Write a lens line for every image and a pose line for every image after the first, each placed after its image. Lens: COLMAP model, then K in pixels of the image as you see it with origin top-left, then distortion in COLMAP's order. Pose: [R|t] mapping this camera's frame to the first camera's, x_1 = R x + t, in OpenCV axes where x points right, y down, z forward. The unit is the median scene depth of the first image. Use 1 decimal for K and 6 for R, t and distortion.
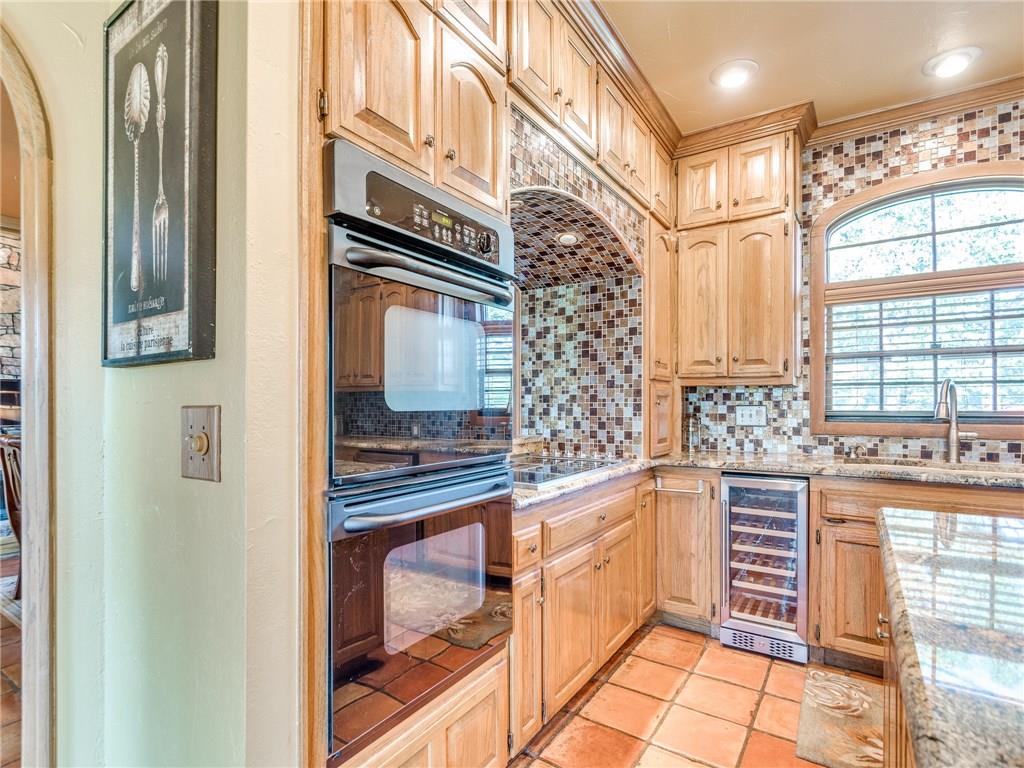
lens RADIAL K [[514.2, 0, 507.1], [0, 514.2, 407.5], [0, 0, 1]] dist [0.006064, -0.007357]
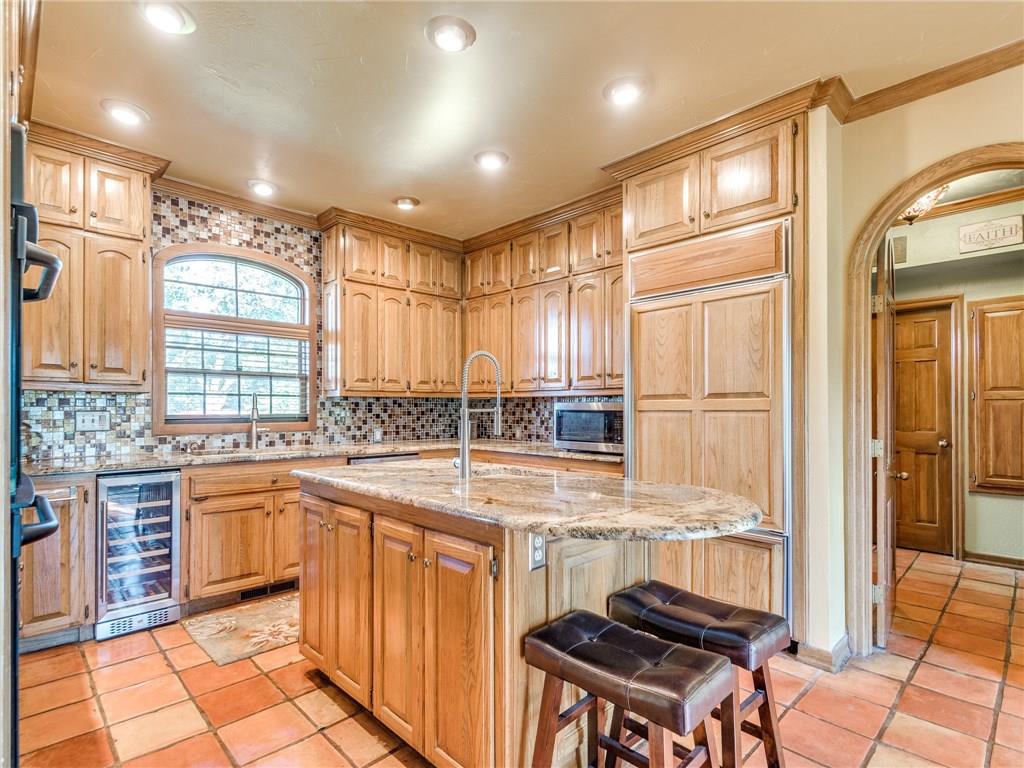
lens RADIAL K [[514.2, 0, 507.1], [0, 514.2, 407.5], [0, 0, 1]] dist [0.006064, -0.007357]
pose [[0.208239, 0.004540, 0.978068, -0.401788], [0.007175, 0.999955, -0.006169, 0.001576], [-0.978052, 0.008302, 0.208197, -0.026263]]
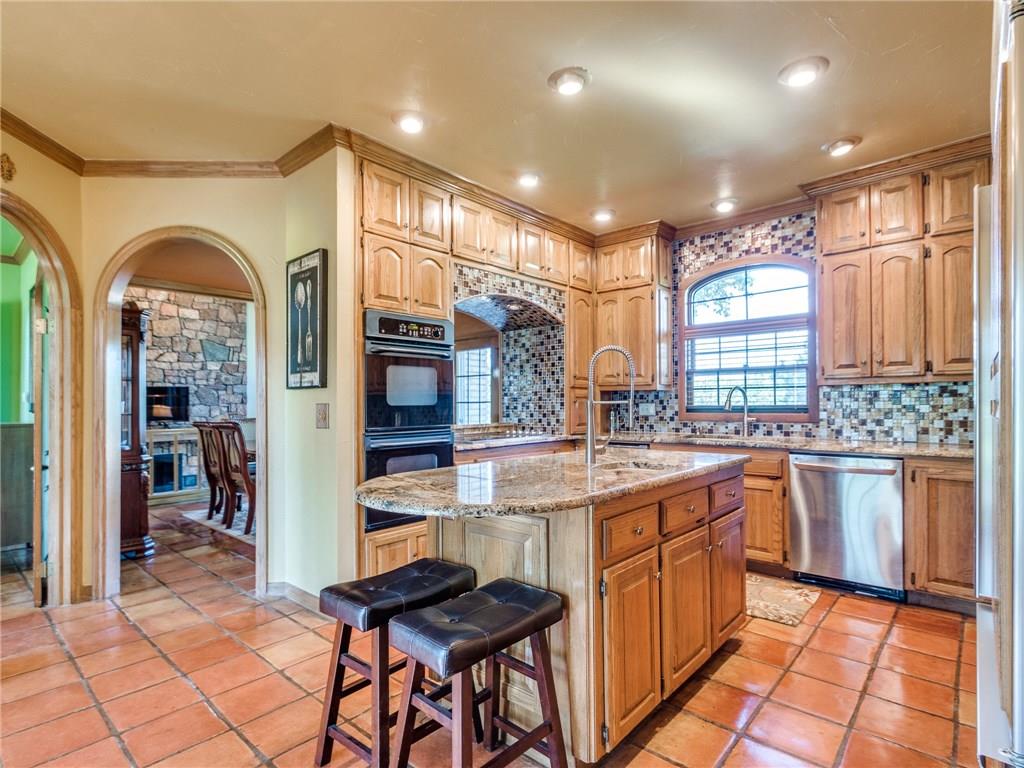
lens RADIAL K [[522.2, 0, 540.3], [0, 522.2, 402.2], [0, 0, 1]] dist [0.004170, 0.001334]
pose [[0.994611, -0.005598, -0.103523, 0.351979], [0.004706, 0.999950, -0.008859, 0.008292], [0.103567, 0.008324, 0.994588, -0.679179]]
